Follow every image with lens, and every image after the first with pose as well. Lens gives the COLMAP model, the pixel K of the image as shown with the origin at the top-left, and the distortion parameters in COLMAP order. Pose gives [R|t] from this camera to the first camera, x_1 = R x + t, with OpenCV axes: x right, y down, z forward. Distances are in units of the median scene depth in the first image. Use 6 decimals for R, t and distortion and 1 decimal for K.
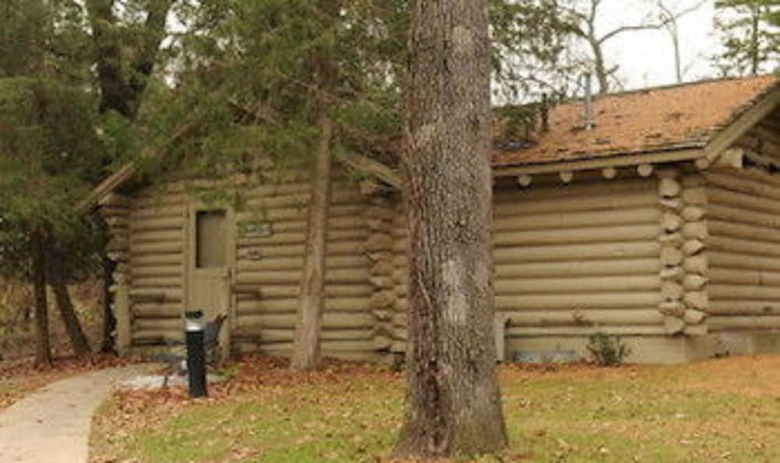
lens RADIAL K [[310.7, 0, 386.7], [0, 310.7, 233.7], [0, 0, 1]] dist [-0.003943, -0.000100]
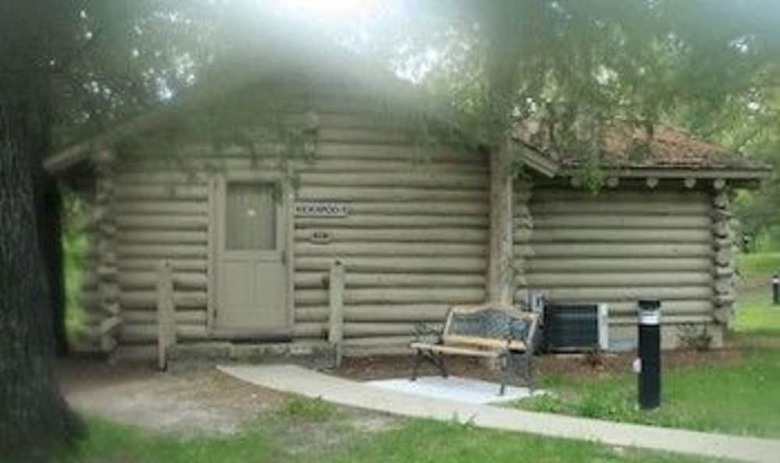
lens RADIAL K [[310.7, 0, 389.8], [0, 310.7, 229.6], [0, 0, 1]] dist [-0.003943, -0.000100]
pose [[0.966687, 0.059314, 0.248996, -0.481316], [-0.063081, 0.997983, 0.007170, 0.029679], [-0.248068, -0.022638, 0.968478, 0.116896]]
